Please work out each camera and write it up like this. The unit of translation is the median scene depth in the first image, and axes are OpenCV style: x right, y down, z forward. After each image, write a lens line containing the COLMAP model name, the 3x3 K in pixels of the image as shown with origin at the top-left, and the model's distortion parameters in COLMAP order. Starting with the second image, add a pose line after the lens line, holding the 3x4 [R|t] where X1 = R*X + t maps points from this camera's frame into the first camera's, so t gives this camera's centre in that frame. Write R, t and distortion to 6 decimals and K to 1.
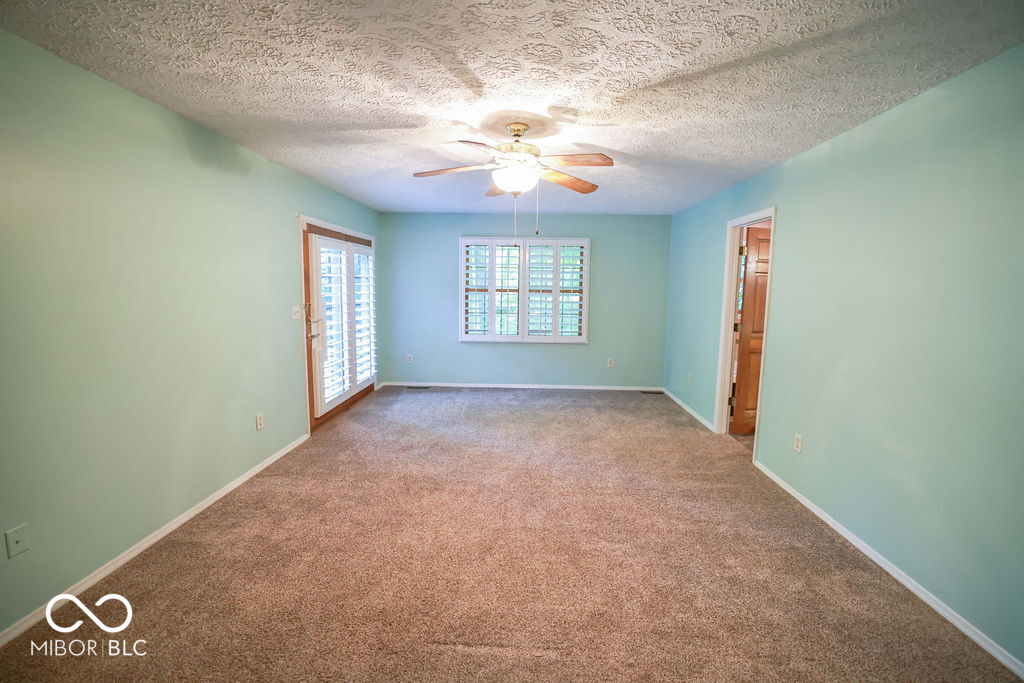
lens RADIAL K [[438.3, 0, 510.7], [0, 438.3, 335.6], [0, 0, 1]] dist [-0.042517, 0.019025]
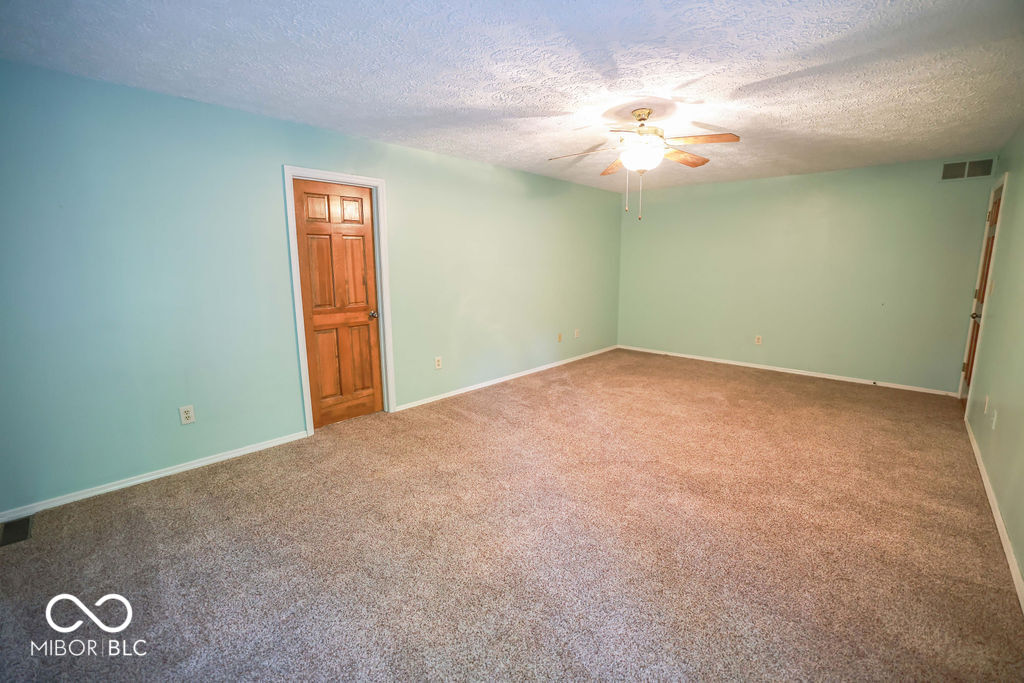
lens RADIAL K [[438.3, 0, 510.7], [0, 438.3, 335.6], [0, 0, 1]] dist [-0.042517, 0.019025]
pose [[-0.758893, -0.116935, 0.640631, -0.507078], [0.069699, 0.963511, 0.258436, -0.229253], [-0.647475, 0.240777, -0.723051, 2.145918]]
